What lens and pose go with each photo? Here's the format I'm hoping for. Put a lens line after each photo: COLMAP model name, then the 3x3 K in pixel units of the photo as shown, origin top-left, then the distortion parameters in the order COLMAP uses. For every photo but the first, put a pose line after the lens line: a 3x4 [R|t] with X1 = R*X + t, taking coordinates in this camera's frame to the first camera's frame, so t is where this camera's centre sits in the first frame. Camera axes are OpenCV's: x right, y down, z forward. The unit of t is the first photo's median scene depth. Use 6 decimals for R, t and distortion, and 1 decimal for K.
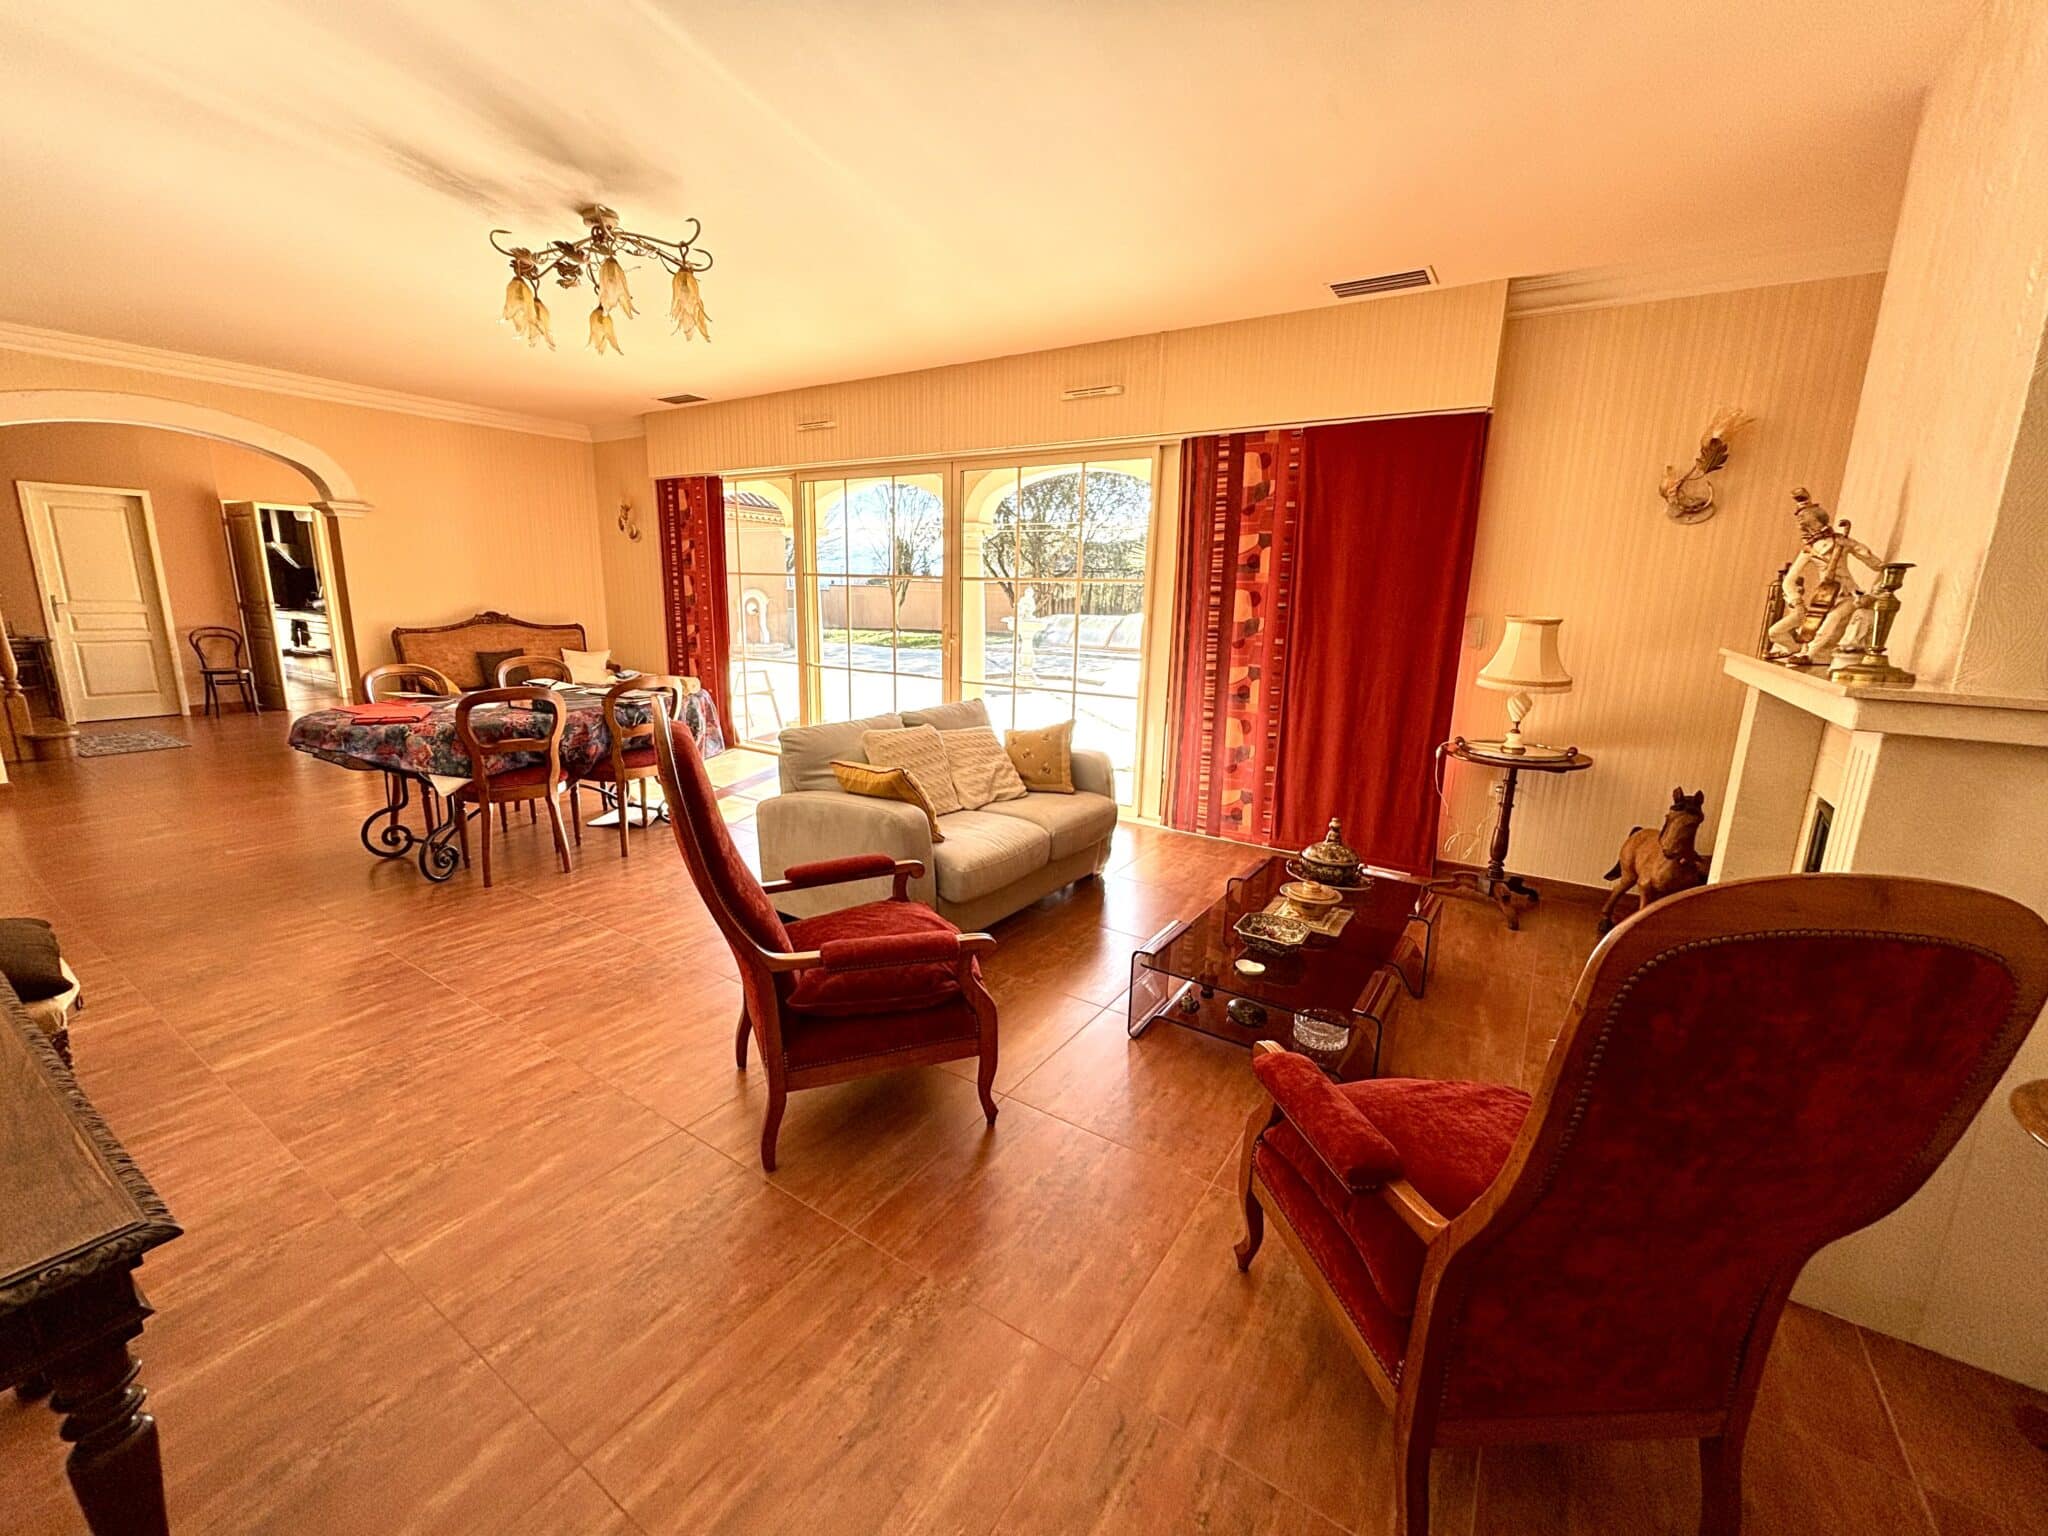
lens RADIAL K [[830.9, 0, 1025.9], [0, 830.9, 764.5], [0, 0, 1]] dist [0.002474, 0.000165]
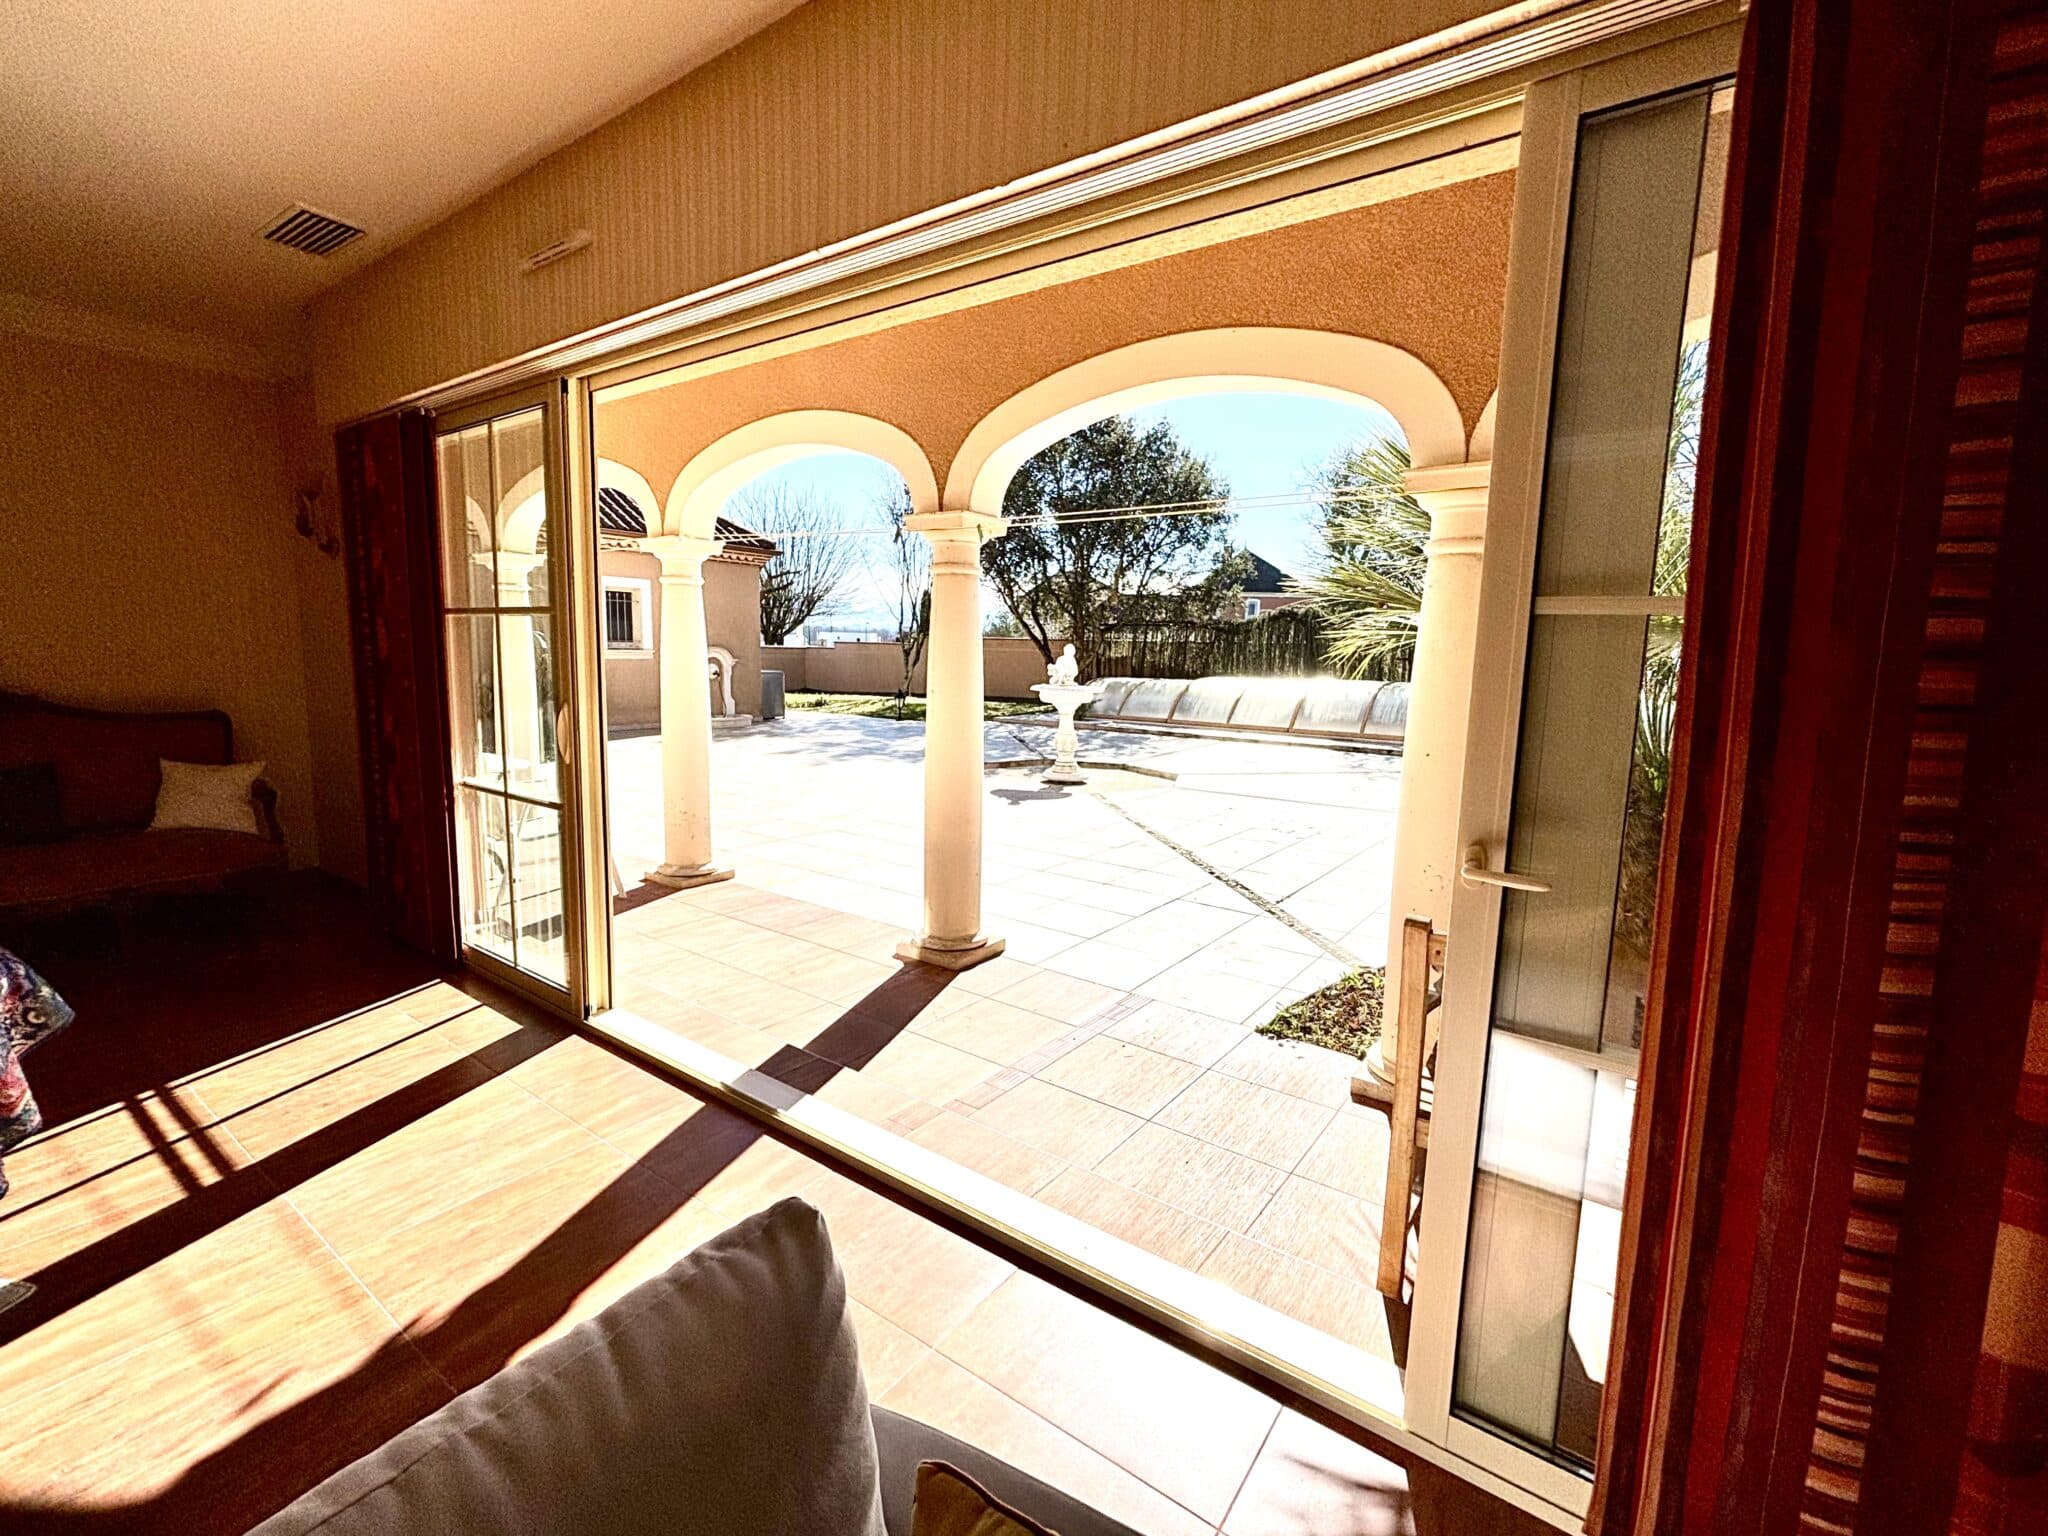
lens RADIAL K [[896.2, 0, 1023.8], [0, 896.2, 763.7], [0, 0, 1]] dist [-0.002569, -0.000200]
pose [[0.998846, 0.003030, -0.047929, 0.001993], [-0.006803, 0.996871, -0.078757, -0.029118], [0.047541, 0.078993, 0.995741, 0.142297]]
